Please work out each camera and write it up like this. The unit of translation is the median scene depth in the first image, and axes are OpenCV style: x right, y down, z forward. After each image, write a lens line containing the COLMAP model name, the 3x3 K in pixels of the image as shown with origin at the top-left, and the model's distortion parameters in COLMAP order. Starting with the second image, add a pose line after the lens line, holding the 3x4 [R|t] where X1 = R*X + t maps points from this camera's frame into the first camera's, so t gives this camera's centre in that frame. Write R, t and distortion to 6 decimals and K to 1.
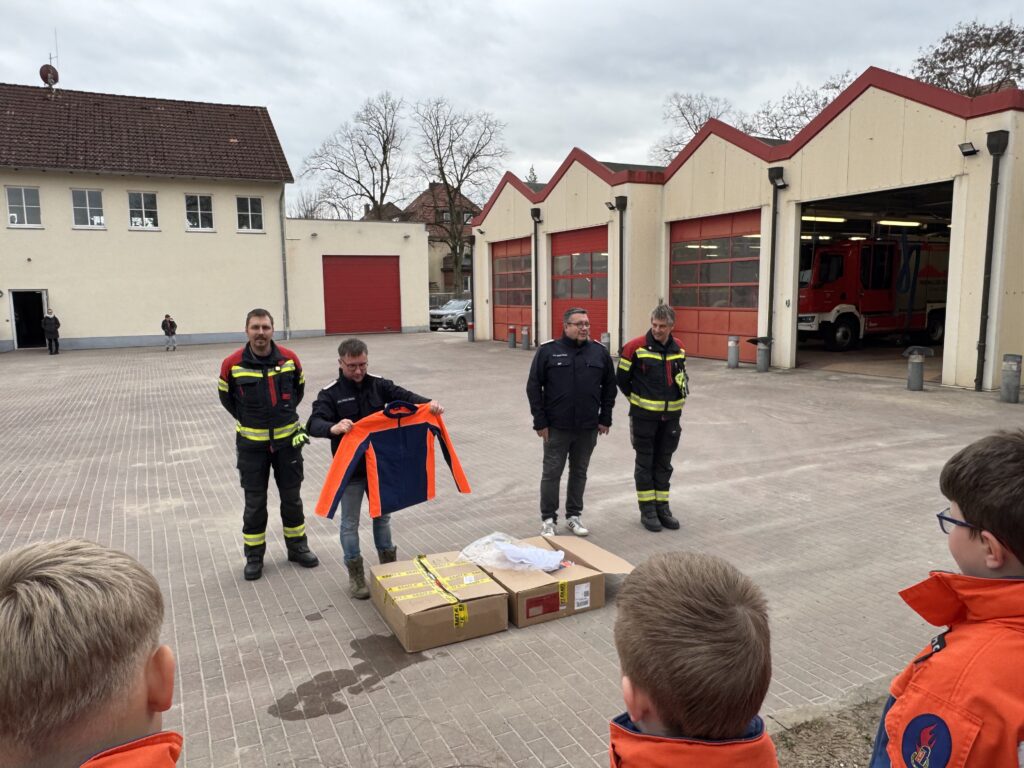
lens RADIAL K [[700.7, 0, 504.8], [0, 700.7, 379.3], [0, 0, 1]] dist [0.000810, 0.000517]
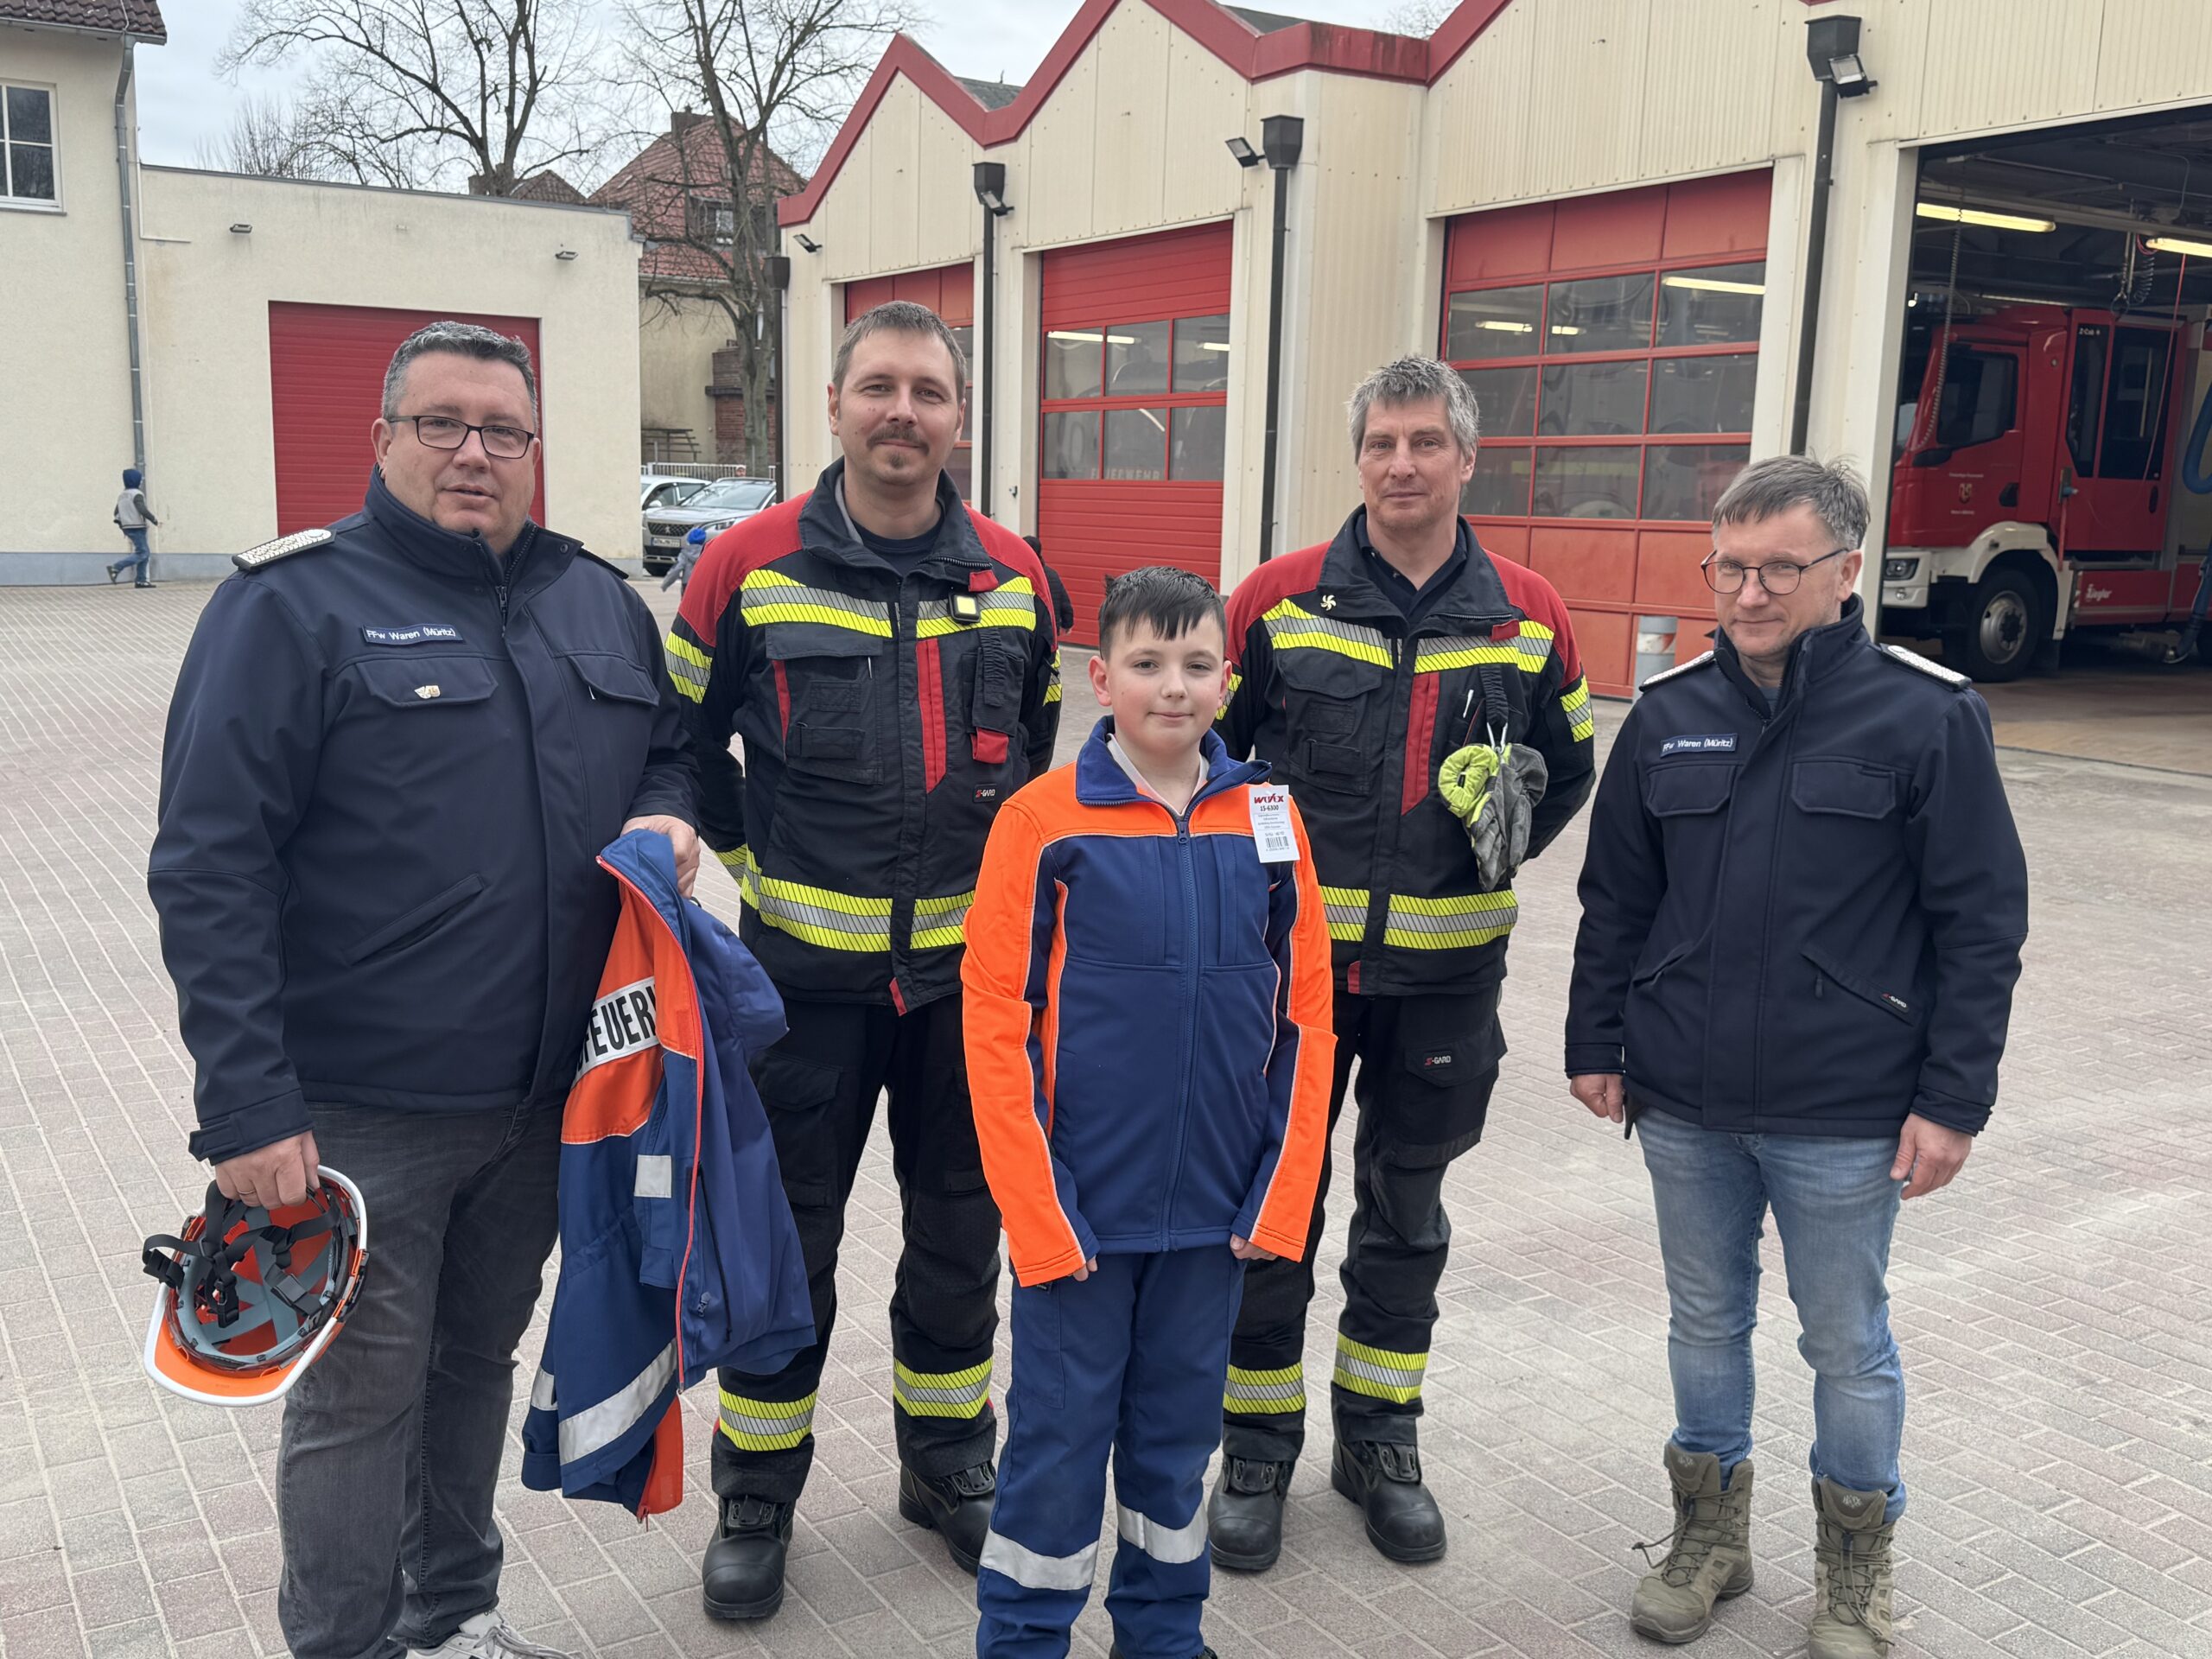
lens RADIAL K [[2064.5, 0, 1102.0], [0, 2064.5, 832.5], [0, 0, 1]] dist [0.004296, -0.004098]
pose [[0.995032, 0.024519, 0.096487, 0.018016], [-0.028864, 0.998619, 0.043893, -0.003093], [-0.095278, -0.046460, 0.994366, 0.153632]]
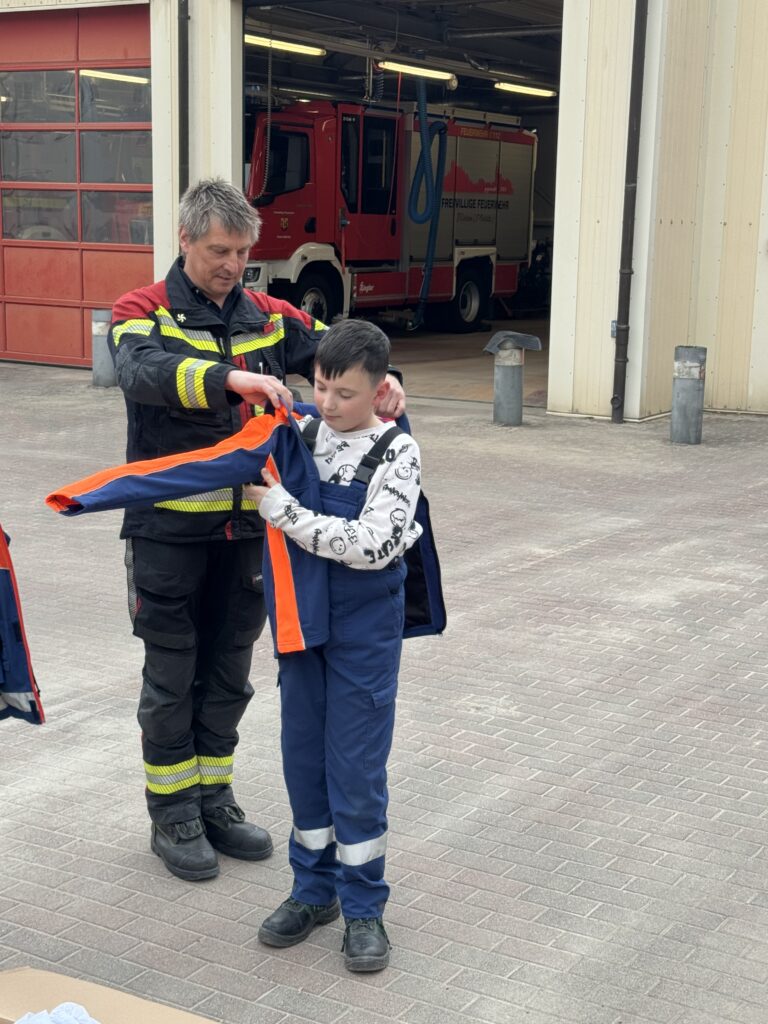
lens RADIAL K [[1559.1, 0, 386.6], [0, 1559.1, 513.6], [0, 0, 1]] dist [0.028867, 0.182781]
pose [[0.846774, -0.062632, 0.528252, -0.025392], [0.029926, 0.997081, 0.070249, -0.000762], [-0.531110, -0.043676, 0.846177, 0.098189]]
